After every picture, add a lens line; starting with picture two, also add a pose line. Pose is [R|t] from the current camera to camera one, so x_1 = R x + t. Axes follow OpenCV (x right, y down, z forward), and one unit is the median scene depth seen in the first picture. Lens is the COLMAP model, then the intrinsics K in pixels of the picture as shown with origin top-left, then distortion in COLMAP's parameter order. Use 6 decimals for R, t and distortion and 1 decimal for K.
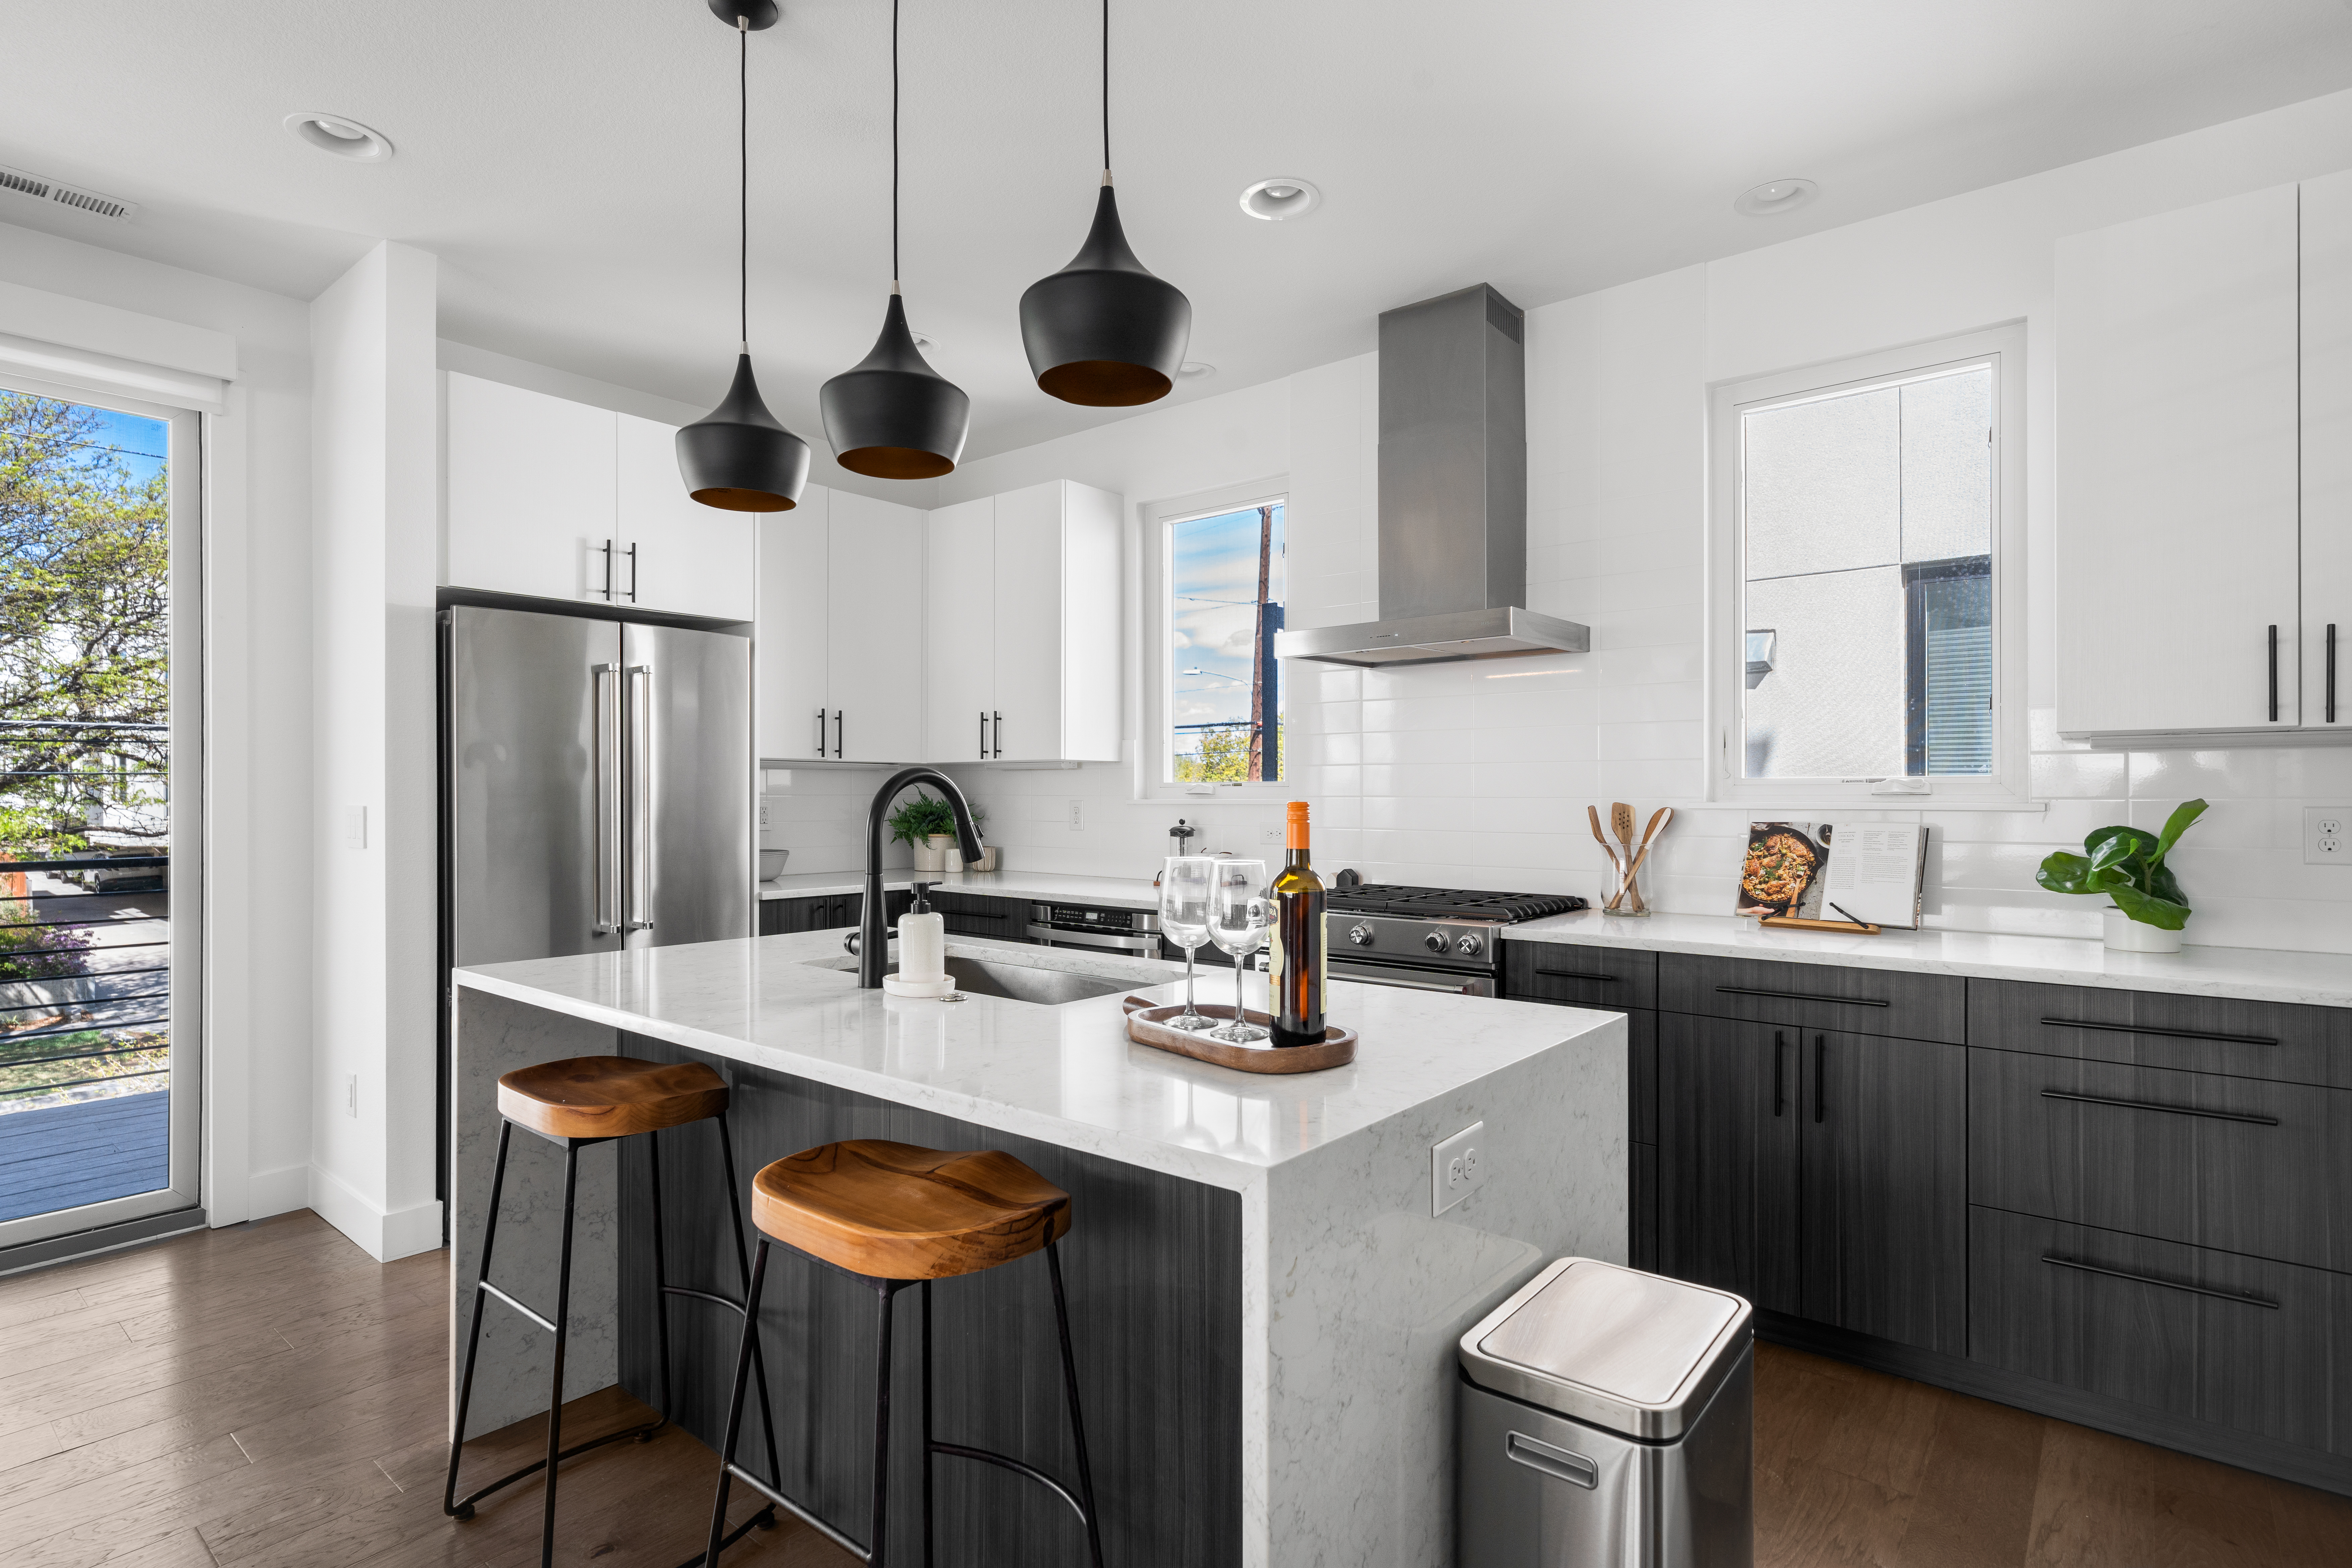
lens RADIAL K [[1192.1, 0, 1176.0], [0, 1192.1, 784.0], [0, 0, 1]] dist [-0.000772, -0.000346]
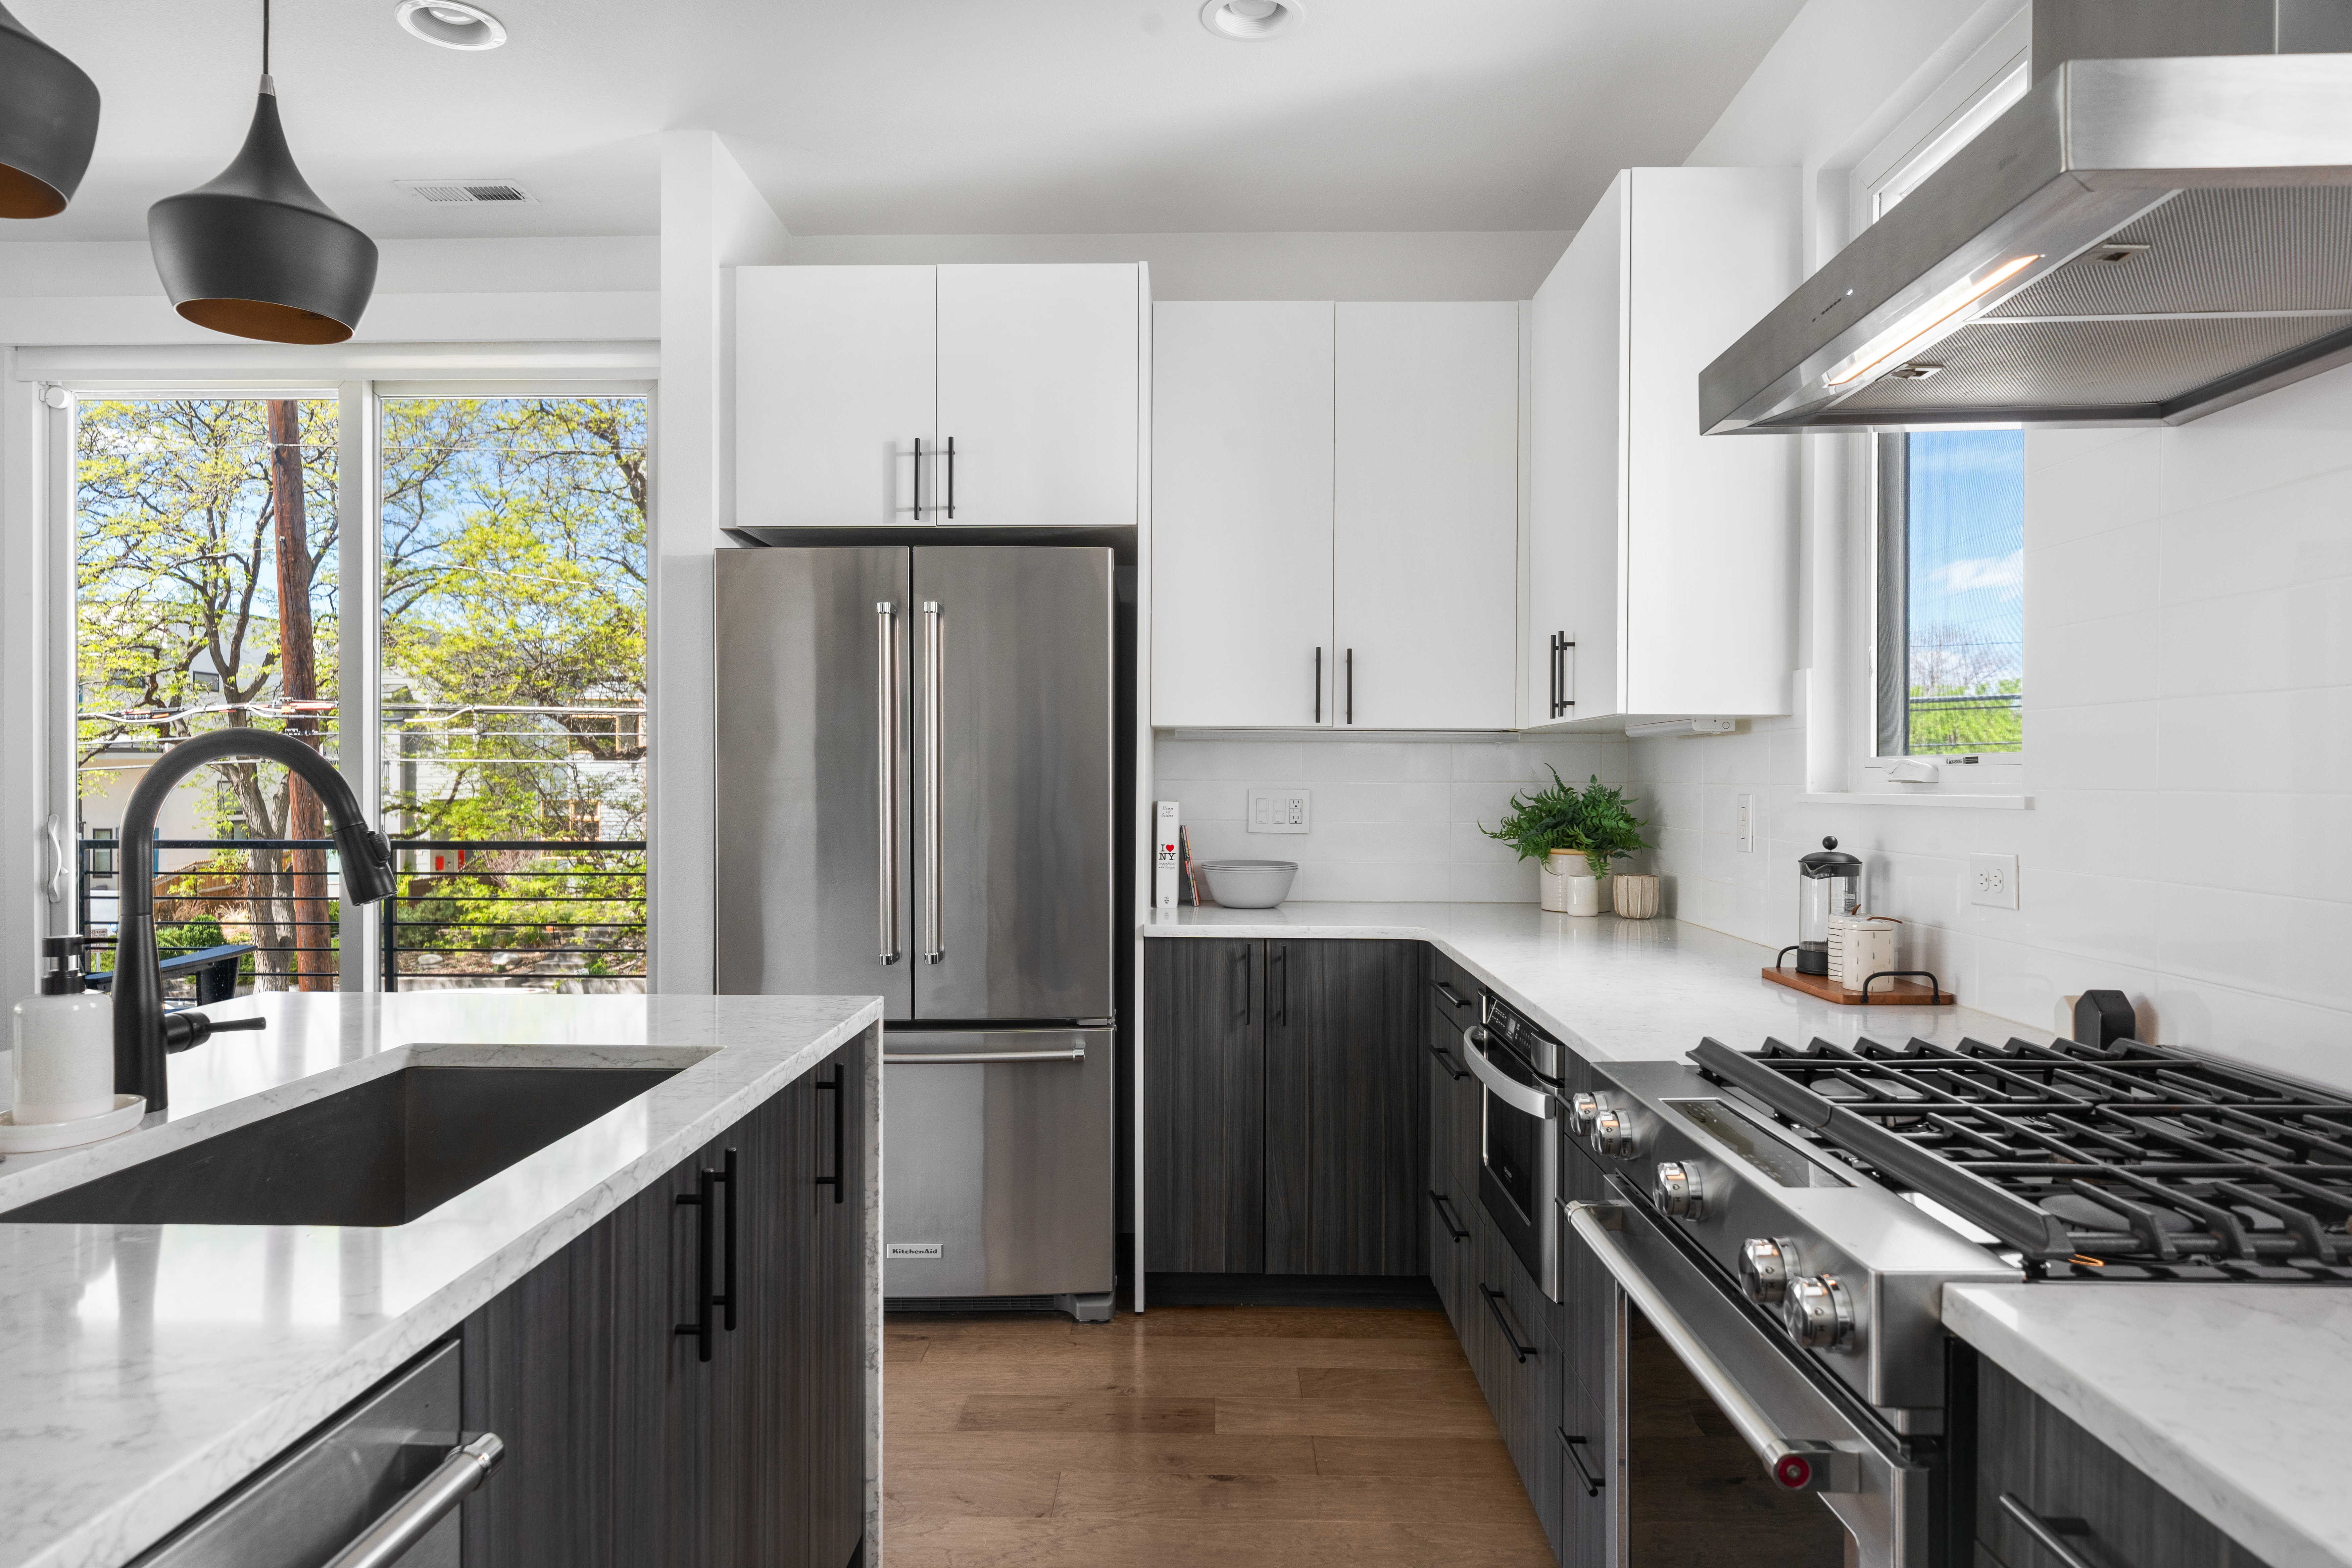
lens RADIAL K [[1455.8, 0, 1176.0], [0, 1455.8, 784.0], [0, 0, 1]] dist [0.000704, 0.000118]
pose [[0.621003, 0.005257, -0.783790, 0.337962], [0.001367, 0.999969, 0.007790, 0.005342], [0.783807, -0.005909, 0.620977, 0.546435]]
